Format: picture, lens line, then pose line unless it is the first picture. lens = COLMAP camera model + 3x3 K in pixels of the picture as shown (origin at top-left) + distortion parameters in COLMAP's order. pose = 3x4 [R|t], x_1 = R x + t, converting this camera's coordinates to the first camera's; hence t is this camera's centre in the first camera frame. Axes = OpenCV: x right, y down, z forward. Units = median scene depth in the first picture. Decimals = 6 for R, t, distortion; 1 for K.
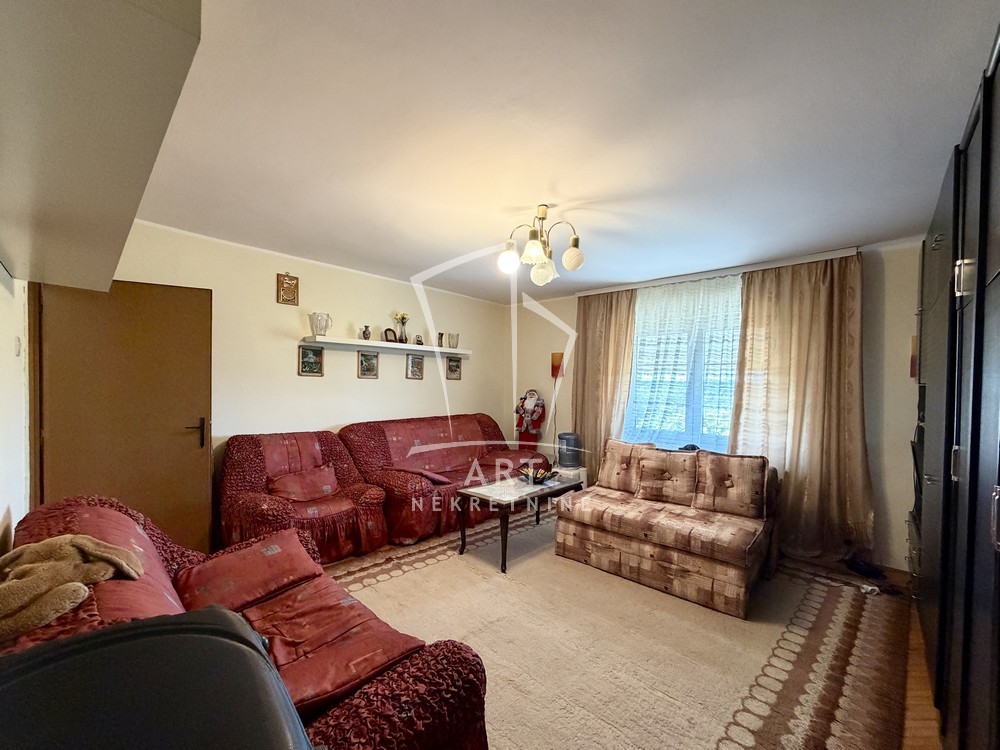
lens RADIAL K [[405.5, 0, 500.1], [0, 405.5, 391.9], [0, 0, 1]] dist [-0.001181, -0.000169]
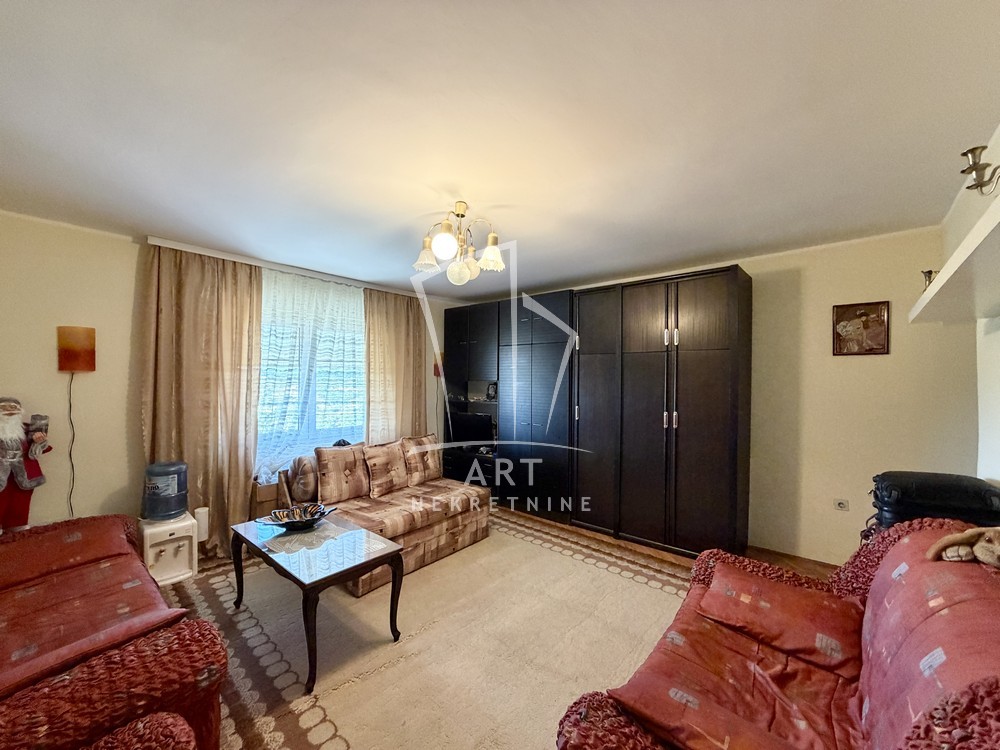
lens RADIAL K [[401.9, 0, 486.8], [0, 401.9, 375.7], [0, 0, 1]] dist [-0.000267, 0.000035]
pose [[-0.026730, -0.011361, 0.999578, -0.751856], [0.018362, 0.999761, 0.011854, -0.052323], [-0.999474, 0.018671, -0.026515, 0.856129]]
